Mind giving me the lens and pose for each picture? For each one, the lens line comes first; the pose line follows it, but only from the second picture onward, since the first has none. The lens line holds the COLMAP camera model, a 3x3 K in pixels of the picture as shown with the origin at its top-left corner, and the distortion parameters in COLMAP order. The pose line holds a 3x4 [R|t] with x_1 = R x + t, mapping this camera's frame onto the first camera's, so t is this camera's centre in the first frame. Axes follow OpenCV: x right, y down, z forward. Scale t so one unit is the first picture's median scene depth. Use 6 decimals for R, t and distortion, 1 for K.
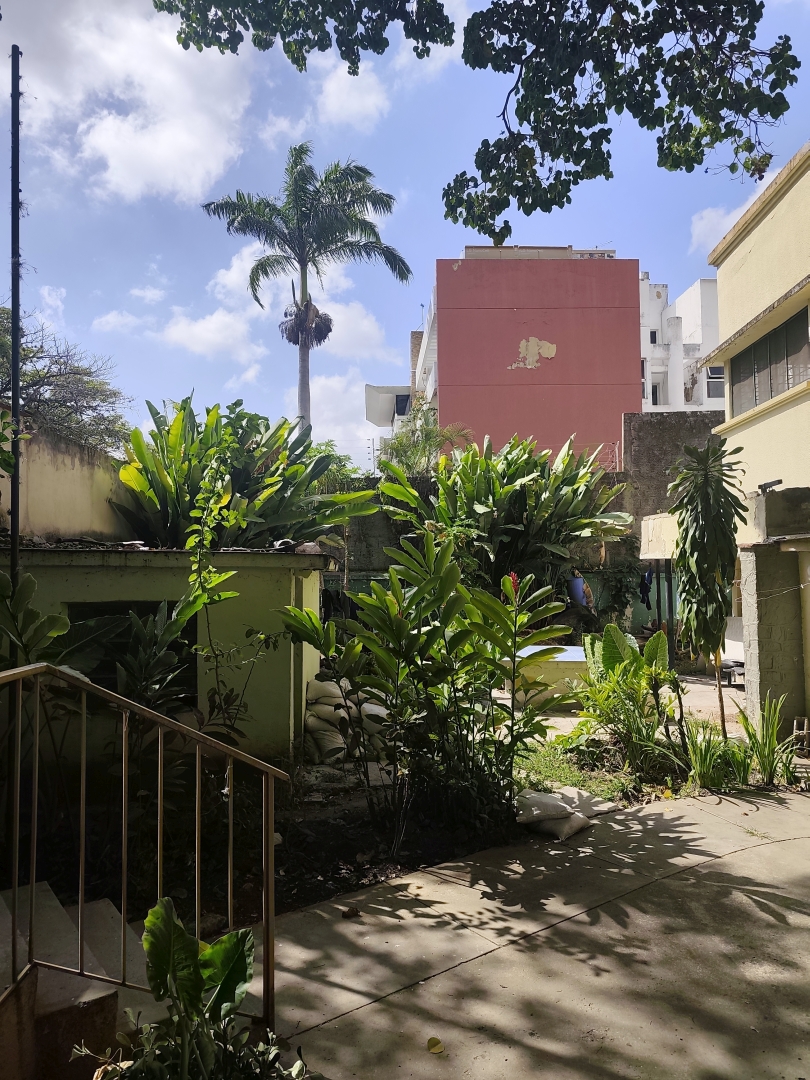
lens RADIAL K [[747.4, 0, 403.3], [0, 747.4, 532.3], [0, 0, 1]] dist [0.035209, -0.046924]
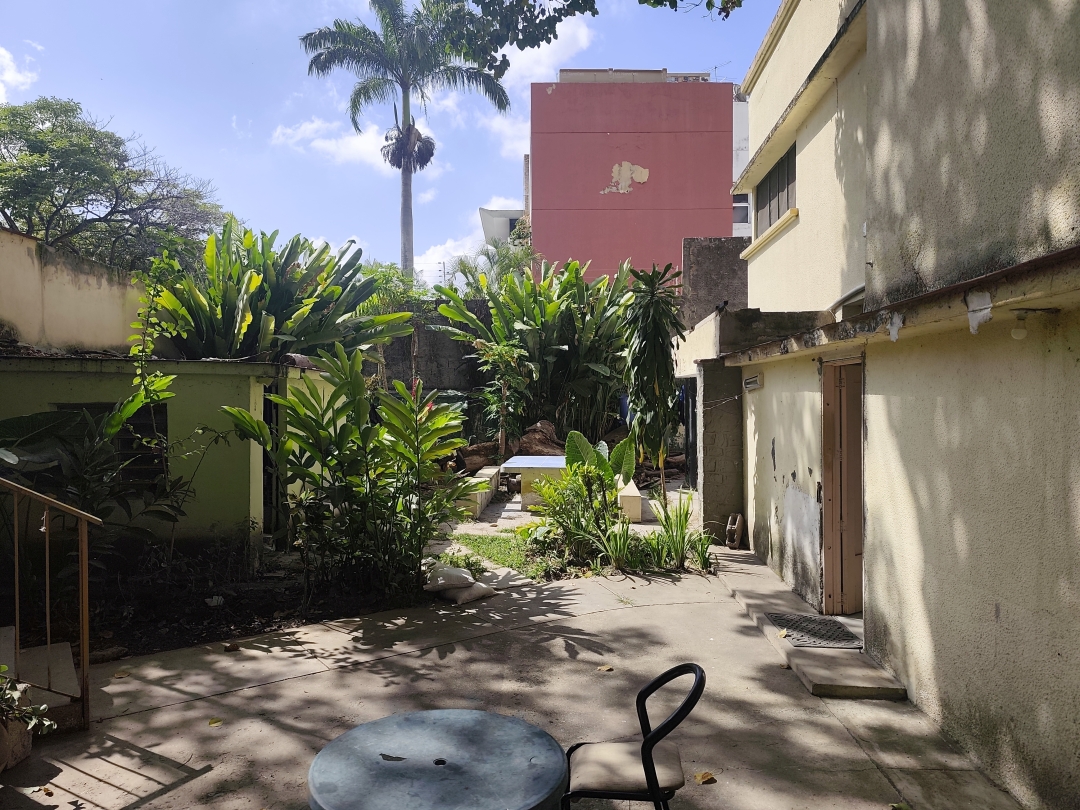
lens RADIAL K [[747.4, 0, 540.0], [0, 747.4, 405.0], [0, 0, 1]] dist [0.035209, -0.046924]
pose [[0.999835, 0.006455, -0.016980, 0.290623], [-0.005373, 0.997999, 0.063000, 0.017049], [0.017353, -0.062898, 0.997869, -0.127347]]
